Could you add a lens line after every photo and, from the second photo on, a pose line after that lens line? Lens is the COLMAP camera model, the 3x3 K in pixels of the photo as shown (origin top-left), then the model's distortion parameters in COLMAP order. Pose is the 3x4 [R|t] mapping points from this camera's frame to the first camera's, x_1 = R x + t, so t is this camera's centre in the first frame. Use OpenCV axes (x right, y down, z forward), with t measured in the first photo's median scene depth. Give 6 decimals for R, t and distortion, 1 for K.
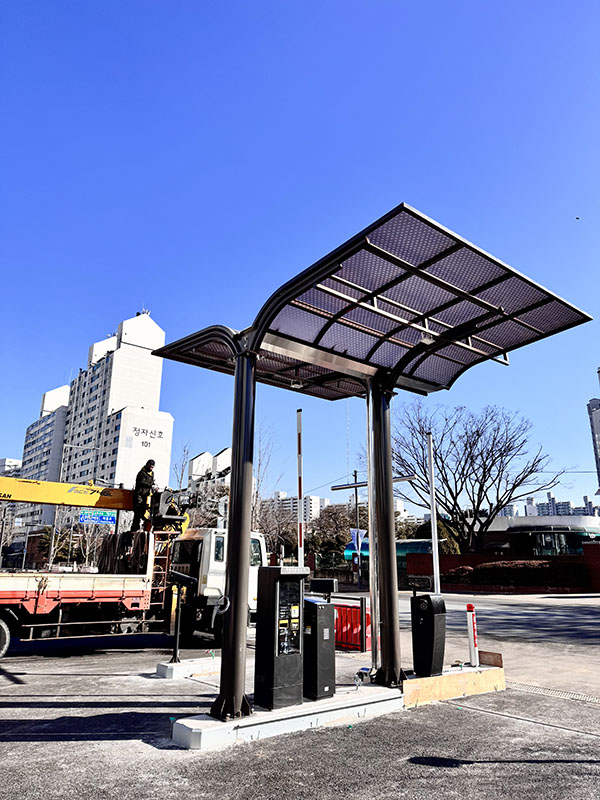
lens RADIAL K [[565.7, 0, 302.2], [0, 565.7, 400.9], [0, 0, 1]] dist [0.069405, -0.063124]
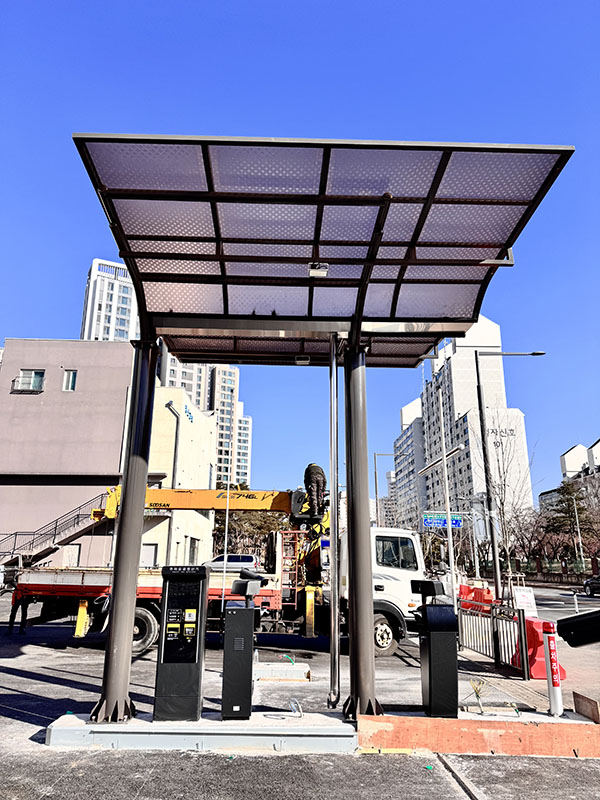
lens RADIAL K [[565.7, 0, 300.3], [0, 565.7, 396.3], [0, 0, 1]] dist [0.069405, -0.063124]
pose [[0.791764, -0.173307, -0.585726, 0.361903], [0.164779, 0.983956, -0.068395, 0.062551], [0.588182, -0.042363, 0.807619, 0.201752]]
